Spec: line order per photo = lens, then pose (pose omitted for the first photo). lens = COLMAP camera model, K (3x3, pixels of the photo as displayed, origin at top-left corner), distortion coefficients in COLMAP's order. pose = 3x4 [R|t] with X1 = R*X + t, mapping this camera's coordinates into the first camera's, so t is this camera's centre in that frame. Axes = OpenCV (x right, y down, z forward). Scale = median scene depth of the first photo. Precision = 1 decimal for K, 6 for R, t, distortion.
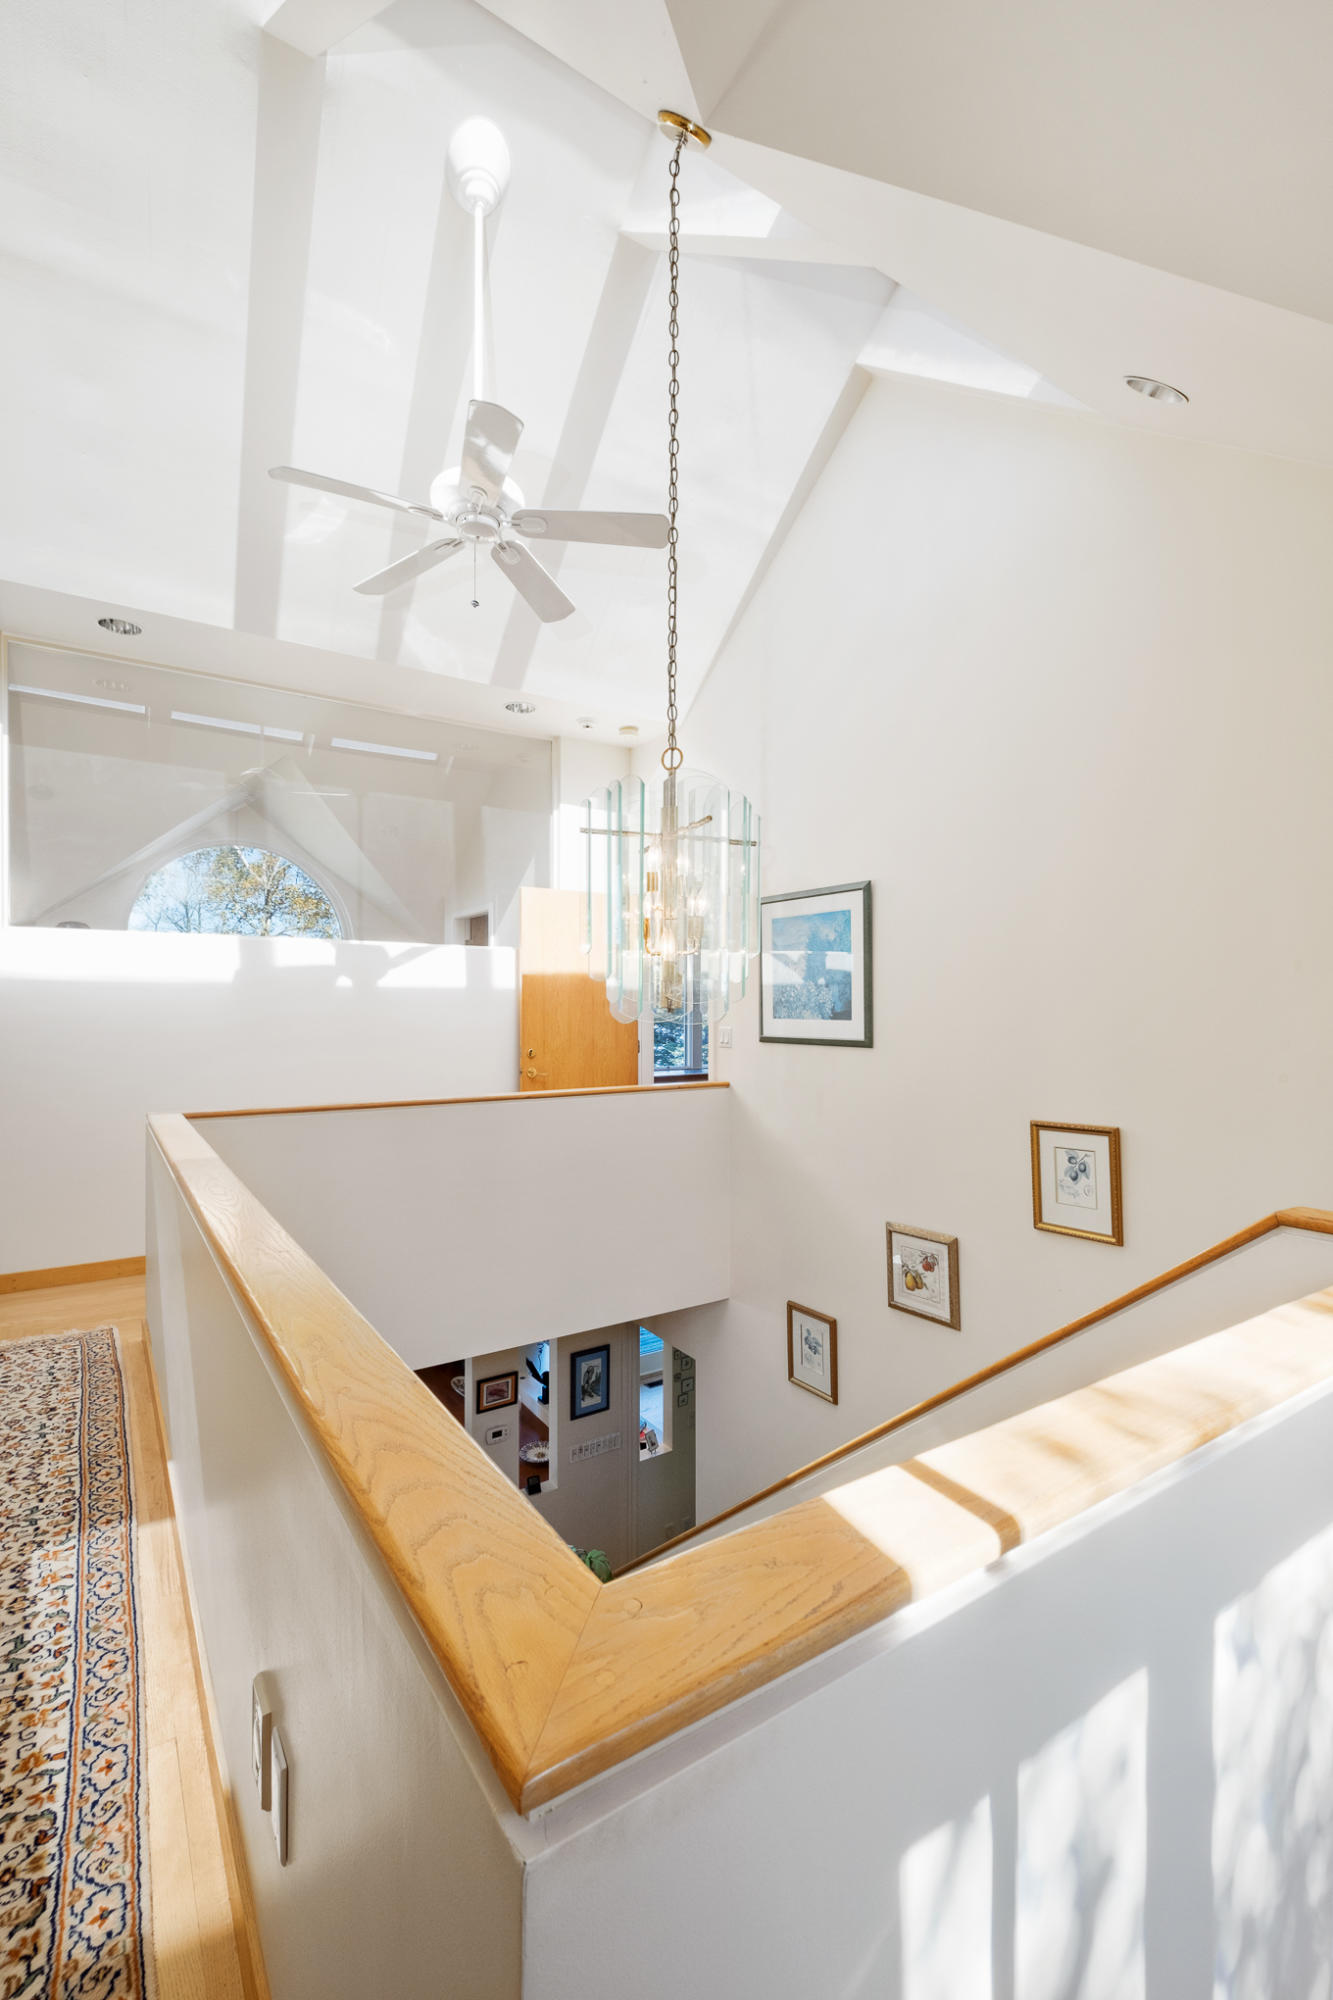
lens RADIAL K [[891.9, 0, 666.2], [0, 891.9, 1008.0], [0, 0, 1]] dist [-0.002819, -0.001678]
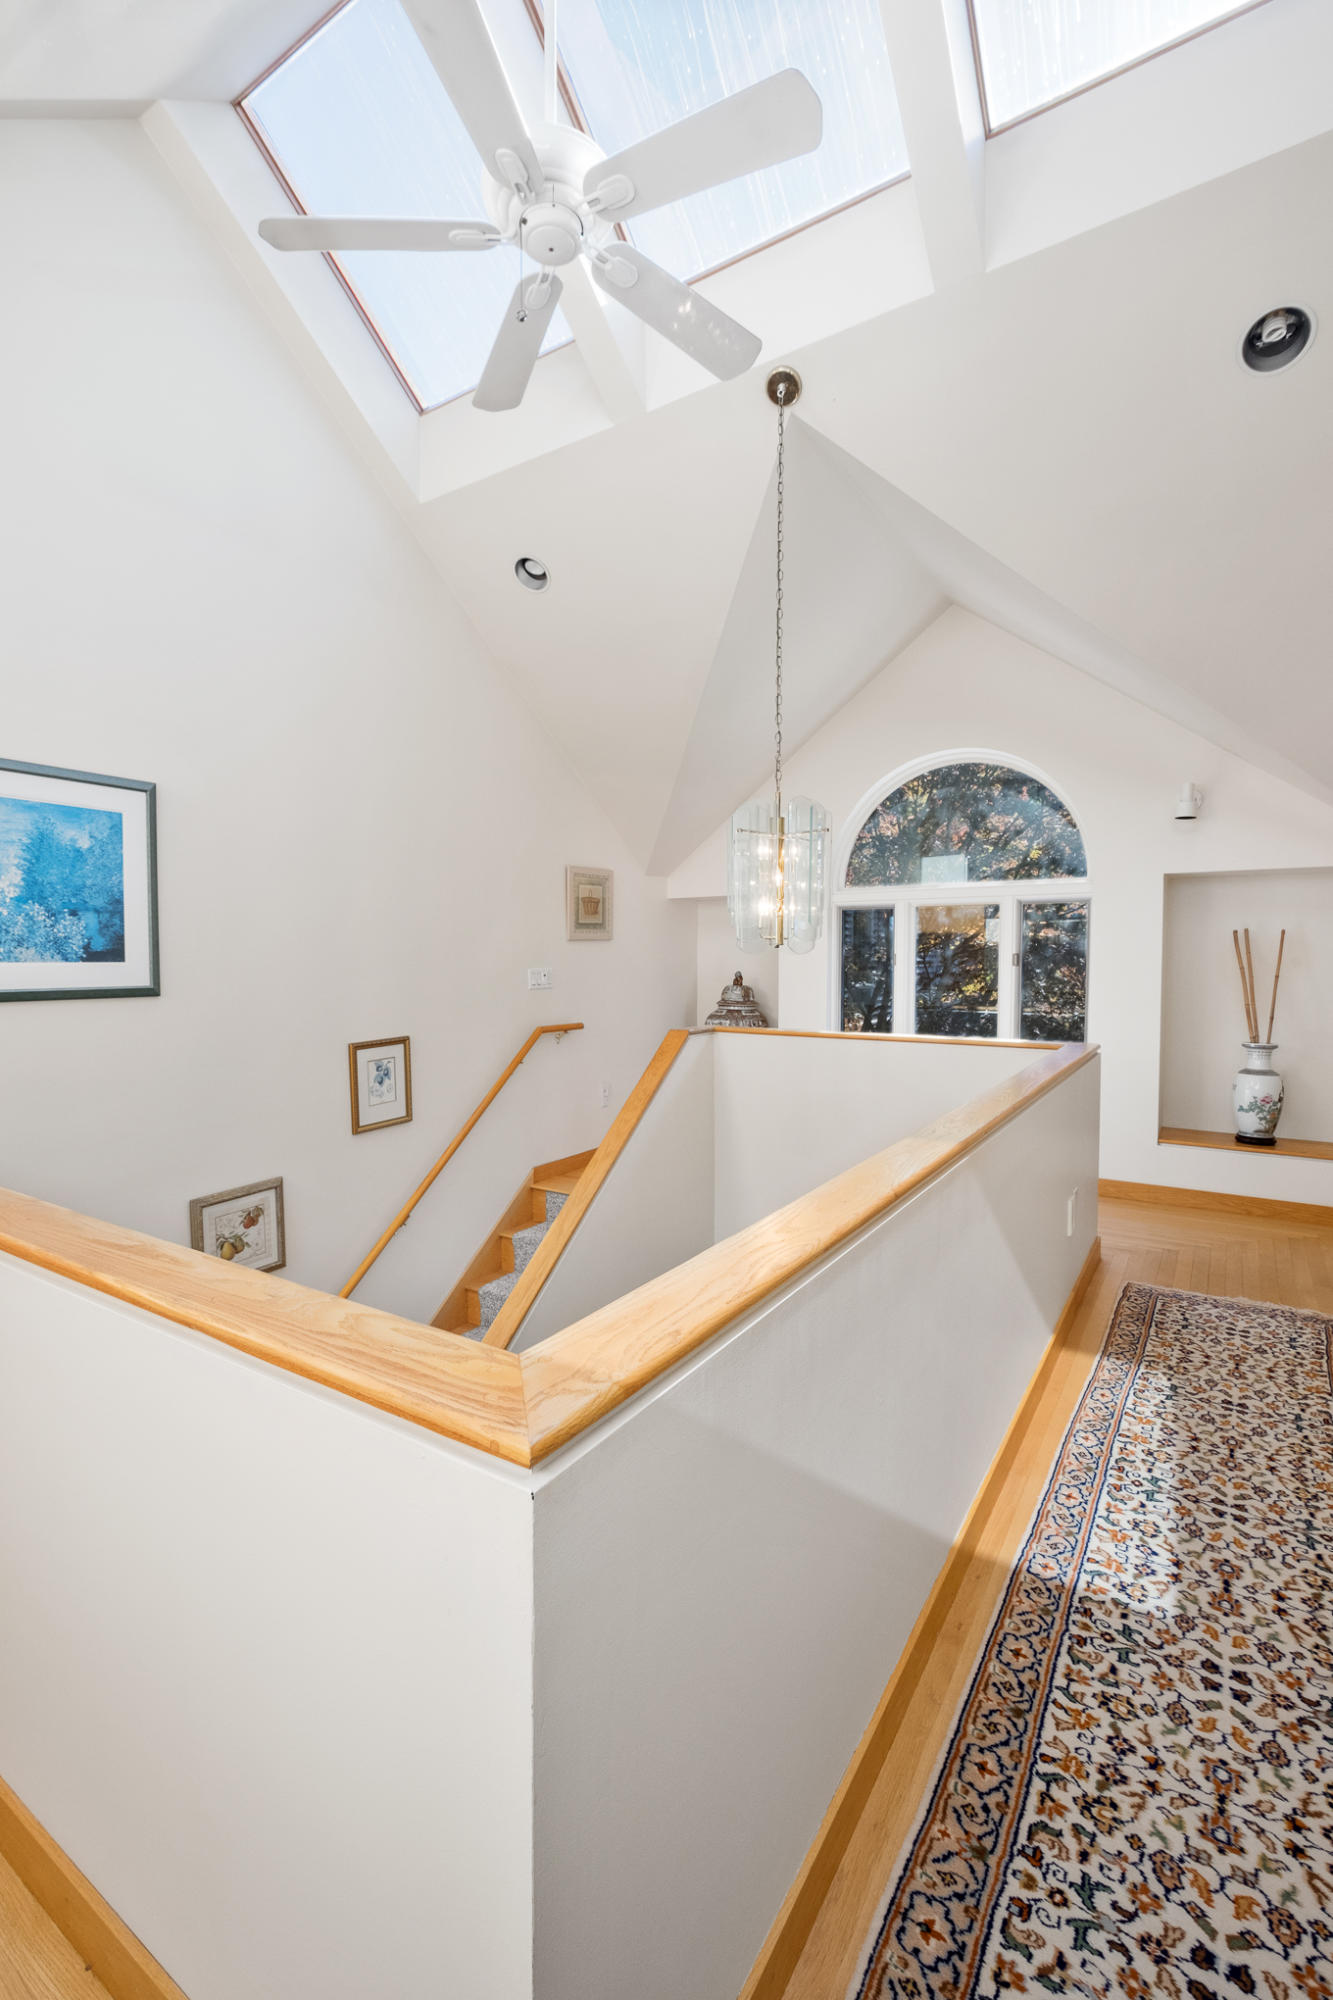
lens RADIAL K [[869.6, 0, 661.9], [0, 869.6, 988.0], [0, 0, 1]] dist [-0.001512, -0.000370]
pose [[-0.404713, -0.035264, 0.913764, -0.588336], [0.000327, 0.999251, 0.038708, 0.006938], [-0.914444, 0.015964, -0.404398, 0.805195]]
